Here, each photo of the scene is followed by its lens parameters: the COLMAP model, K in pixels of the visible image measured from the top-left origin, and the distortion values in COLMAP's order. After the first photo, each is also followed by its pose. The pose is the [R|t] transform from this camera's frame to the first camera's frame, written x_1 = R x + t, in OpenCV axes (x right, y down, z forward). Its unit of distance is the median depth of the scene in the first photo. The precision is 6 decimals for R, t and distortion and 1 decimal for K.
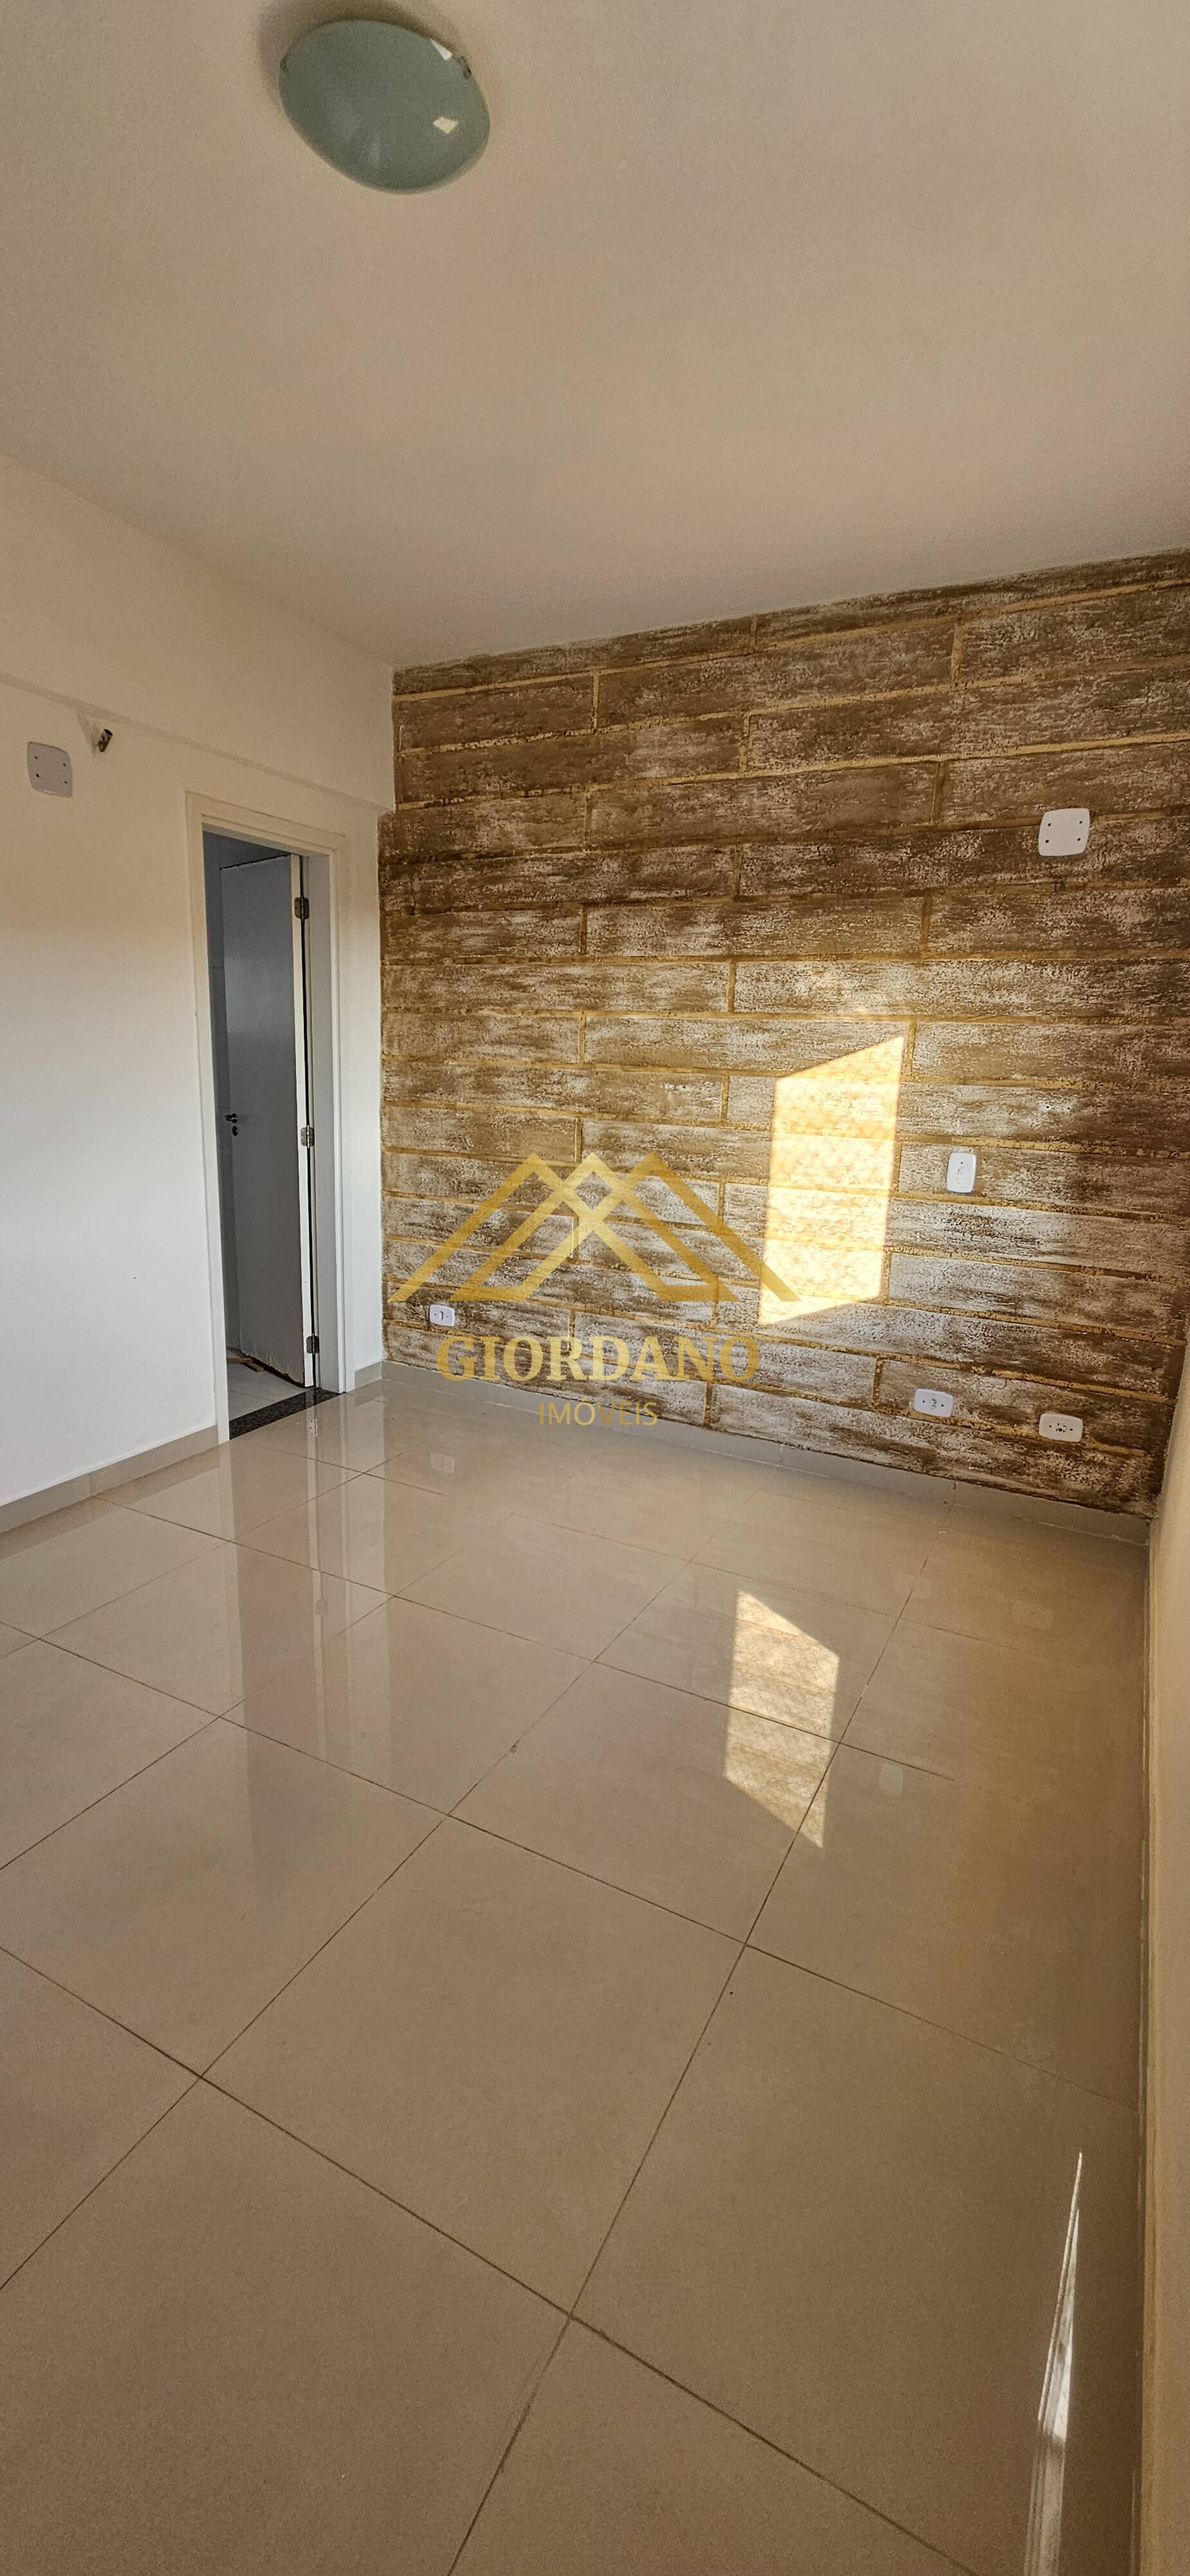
lens RADIAL K [[1054.8, 0, 596.7], [0, 1054.8, 1291.5], [0, 0, 1]] dist [0.003253, 0.000190]
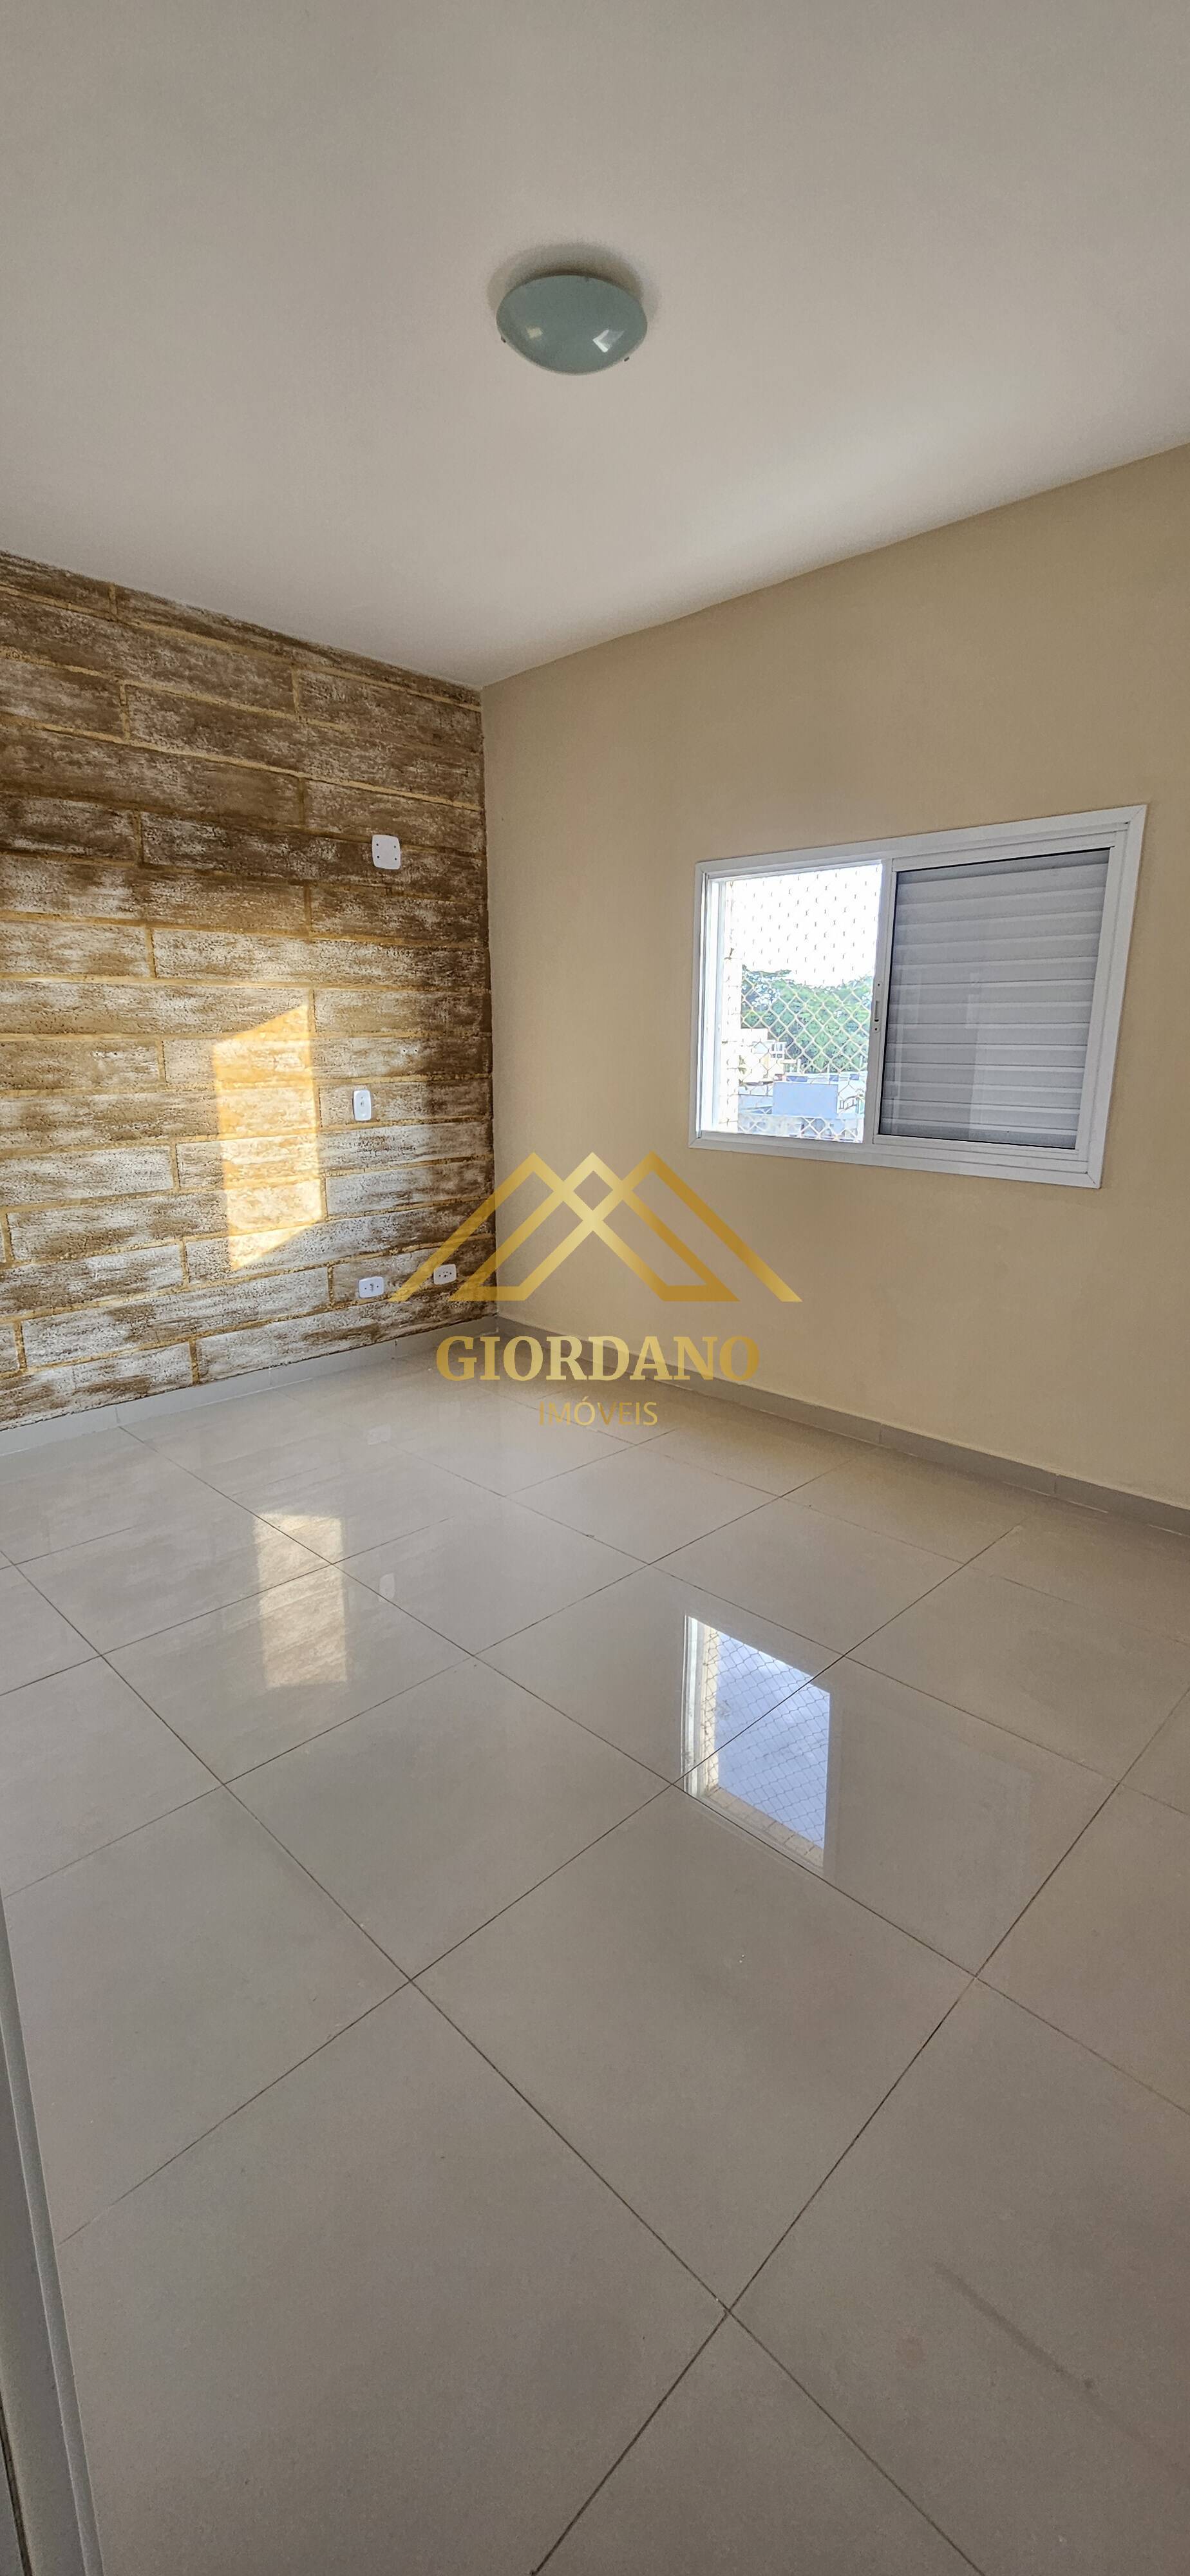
lens RADIAL K [[1054.8, 0, 595.1], [0, 1054.8, 1279.1], [0, 0, 1]] dist [0.003253, 0.000190]
pose [[0.301383, -0.252760, 0.919391, -0.802421], [0.221612, 0.956389, 0.190285, -0.090399], [-0.927392, 0.146400, 0.344254, 0.314044]]
